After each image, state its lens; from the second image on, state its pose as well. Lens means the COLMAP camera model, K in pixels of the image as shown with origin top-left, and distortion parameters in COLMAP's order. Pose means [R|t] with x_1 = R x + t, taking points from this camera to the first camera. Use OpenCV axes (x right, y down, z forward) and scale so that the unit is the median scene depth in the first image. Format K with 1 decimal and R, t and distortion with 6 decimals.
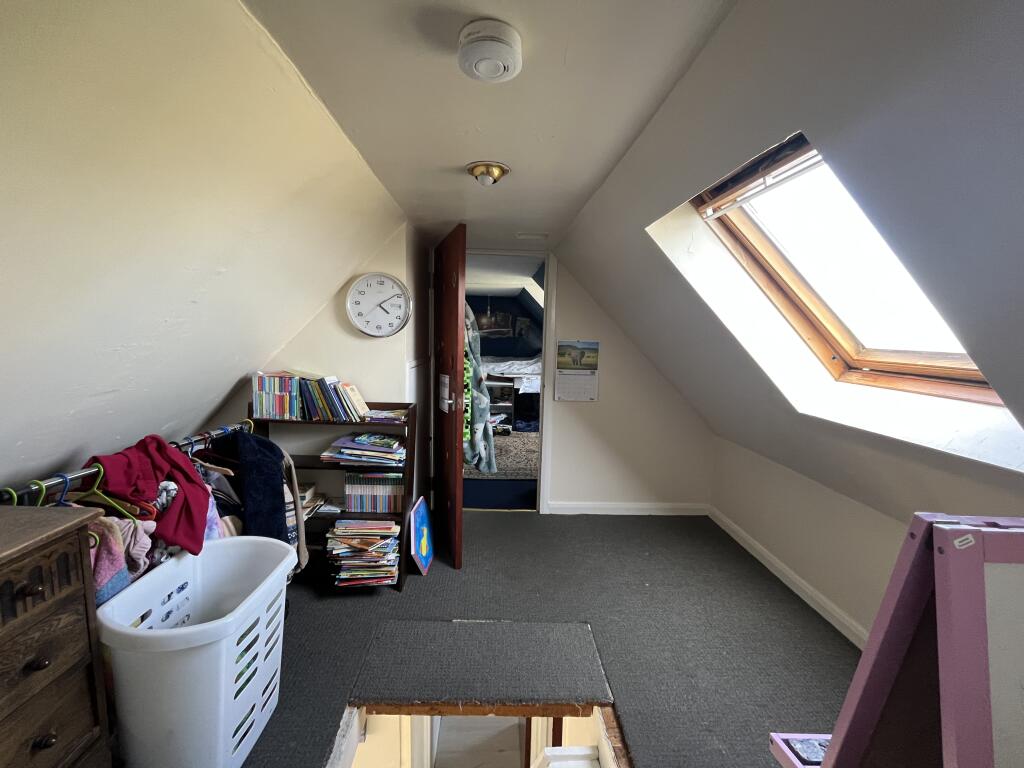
lens RADIAL K [[411.1, 0, 510.3], [0, 411.1, 381.7], [0, 0, 1]] dist [-0.003456, -0.000208]
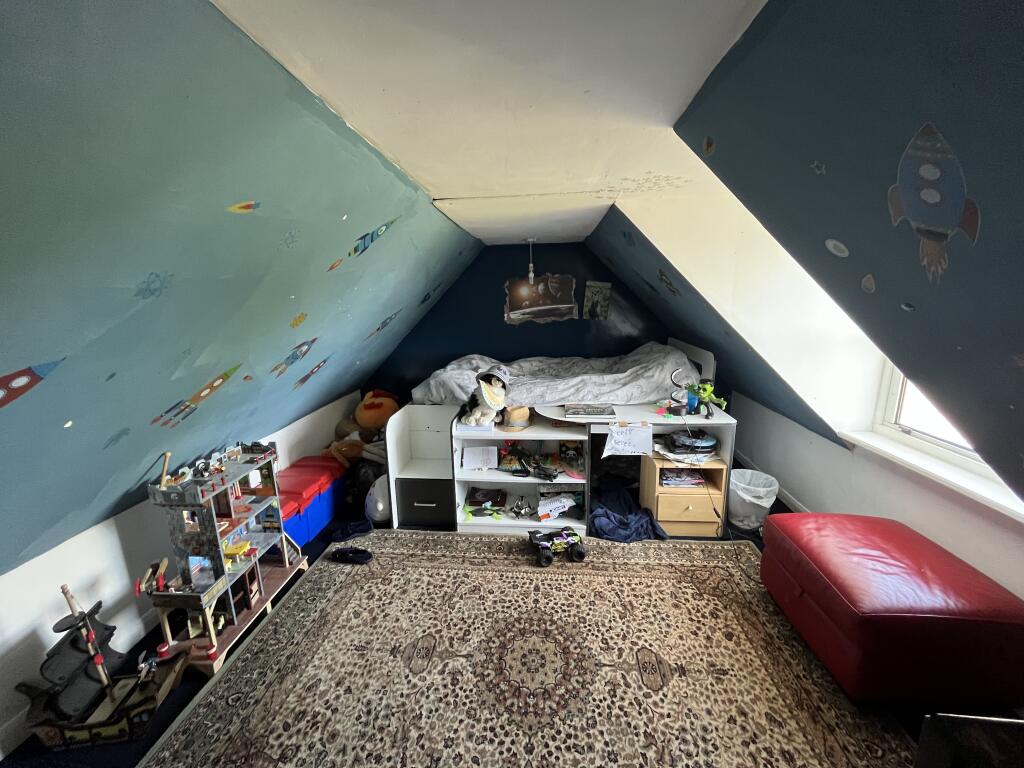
lens RADIAL K [[411.1, 0, 510.1], [0, 411.1, 384.2], [0, 0, 1]] dist [-0.003456, -0.000208]
pose [[0.990424, -0.025949, -0.135597, -0.012267], [0.037610, 0.995742, 0.084159, -0.076304], [0.132836, -0.088453, 0.987183, 0.471700]]
